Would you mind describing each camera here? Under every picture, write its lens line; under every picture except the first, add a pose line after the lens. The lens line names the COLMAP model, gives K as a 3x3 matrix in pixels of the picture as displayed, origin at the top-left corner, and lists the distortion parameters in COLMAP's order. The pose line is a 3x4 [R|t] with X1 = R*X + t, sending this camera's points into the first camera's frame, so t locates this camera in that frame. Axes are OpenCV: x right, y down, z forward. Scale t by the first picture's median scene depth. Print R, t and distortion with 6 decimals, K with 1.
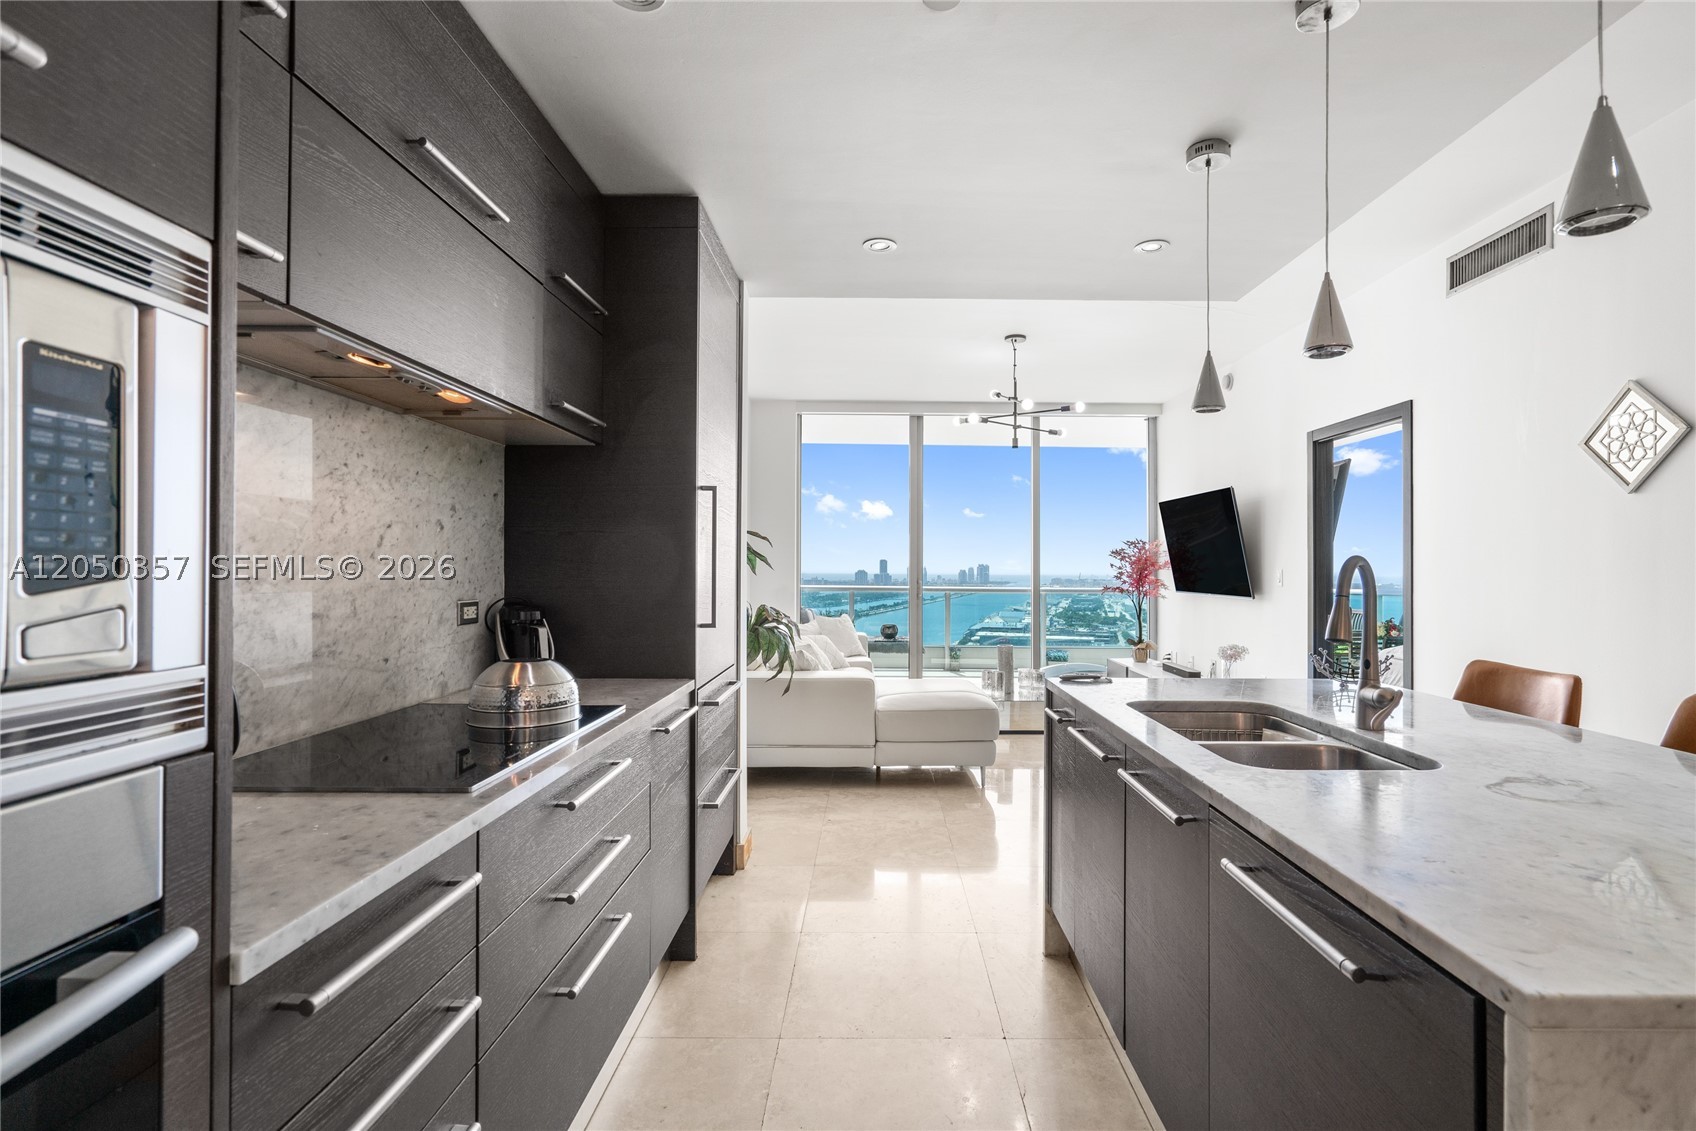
lens RADIAL K [[770.0, 0, 857.6], [0, 770.0, 555.1], [0, 0, 1]] dist [-0.008791, 0.004149]
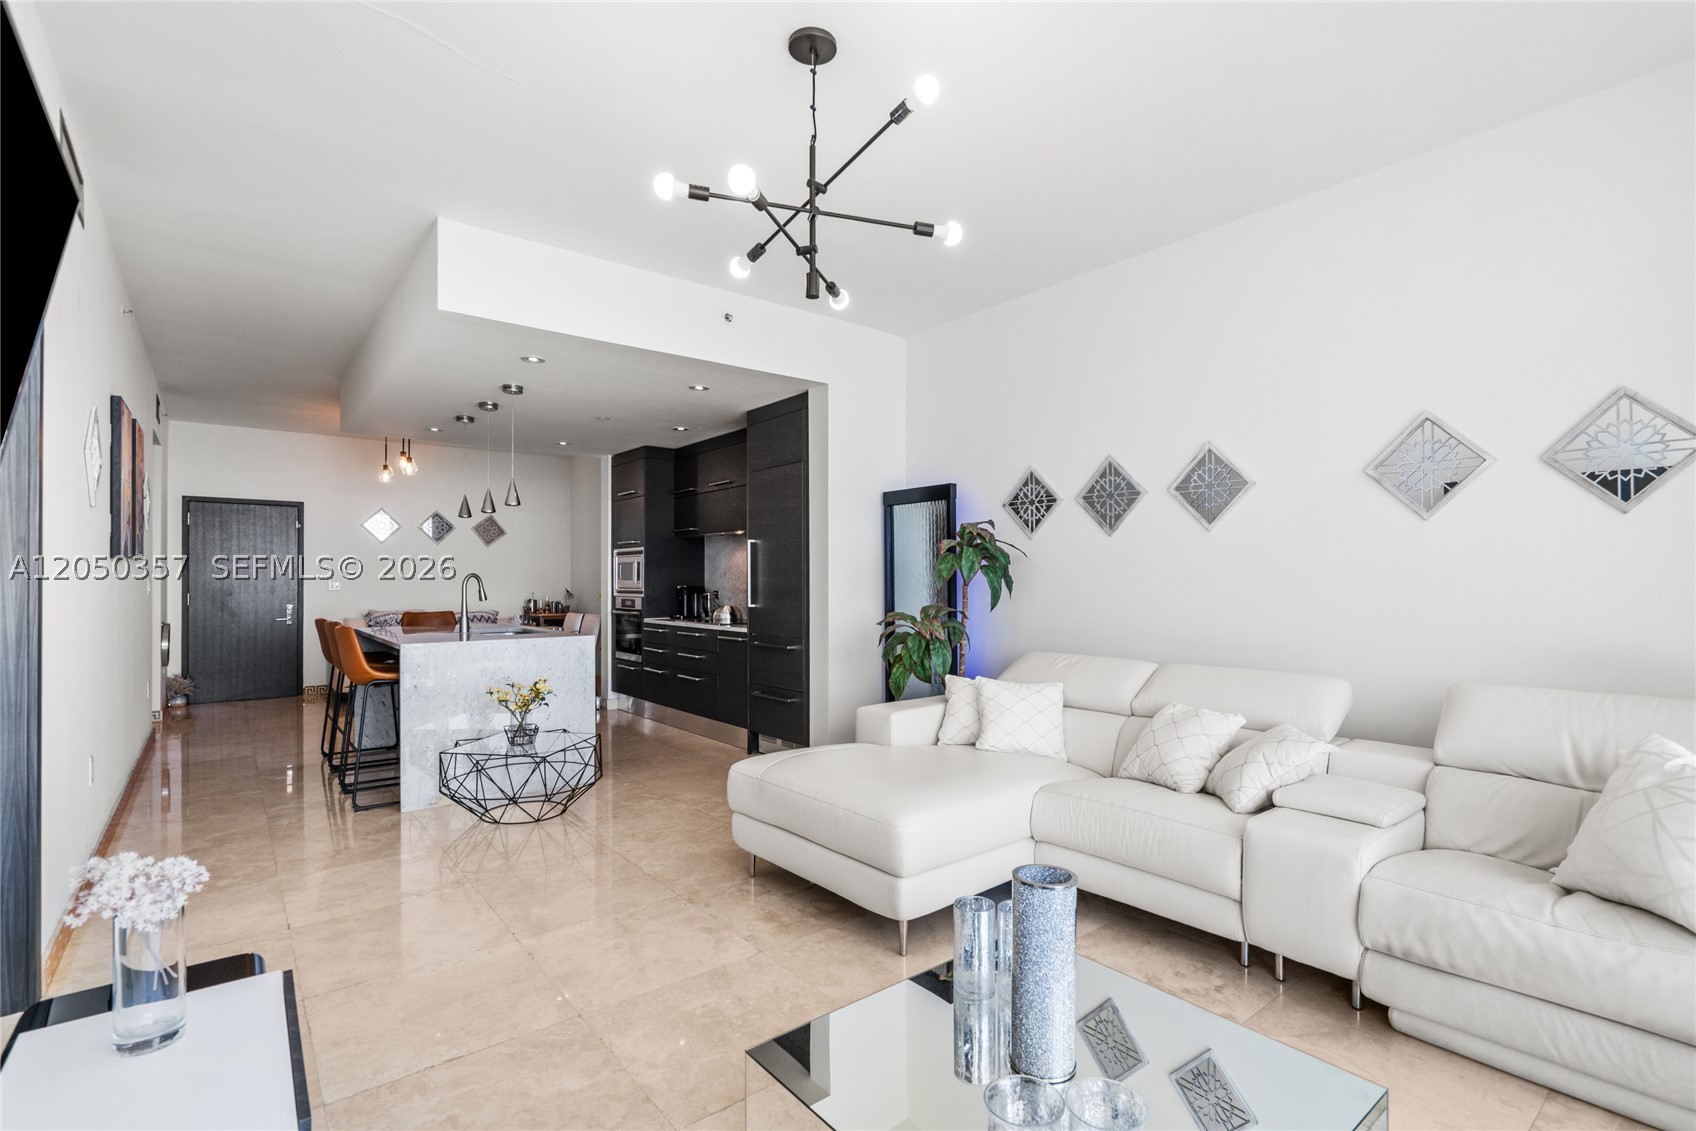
lens RADIAL K [[770.0, 0, 854.5], [0, 770.0, 581.5], [0, 0, 1]] dist [-0.008791, 0.004149]
pose [[-0.759407, -0.004224, -0.650603, 0.865543], [0.008125, 0.999839, -0.015975, 0.054255], [0.650566, -0.017418, -0.759250, 2.487456]]
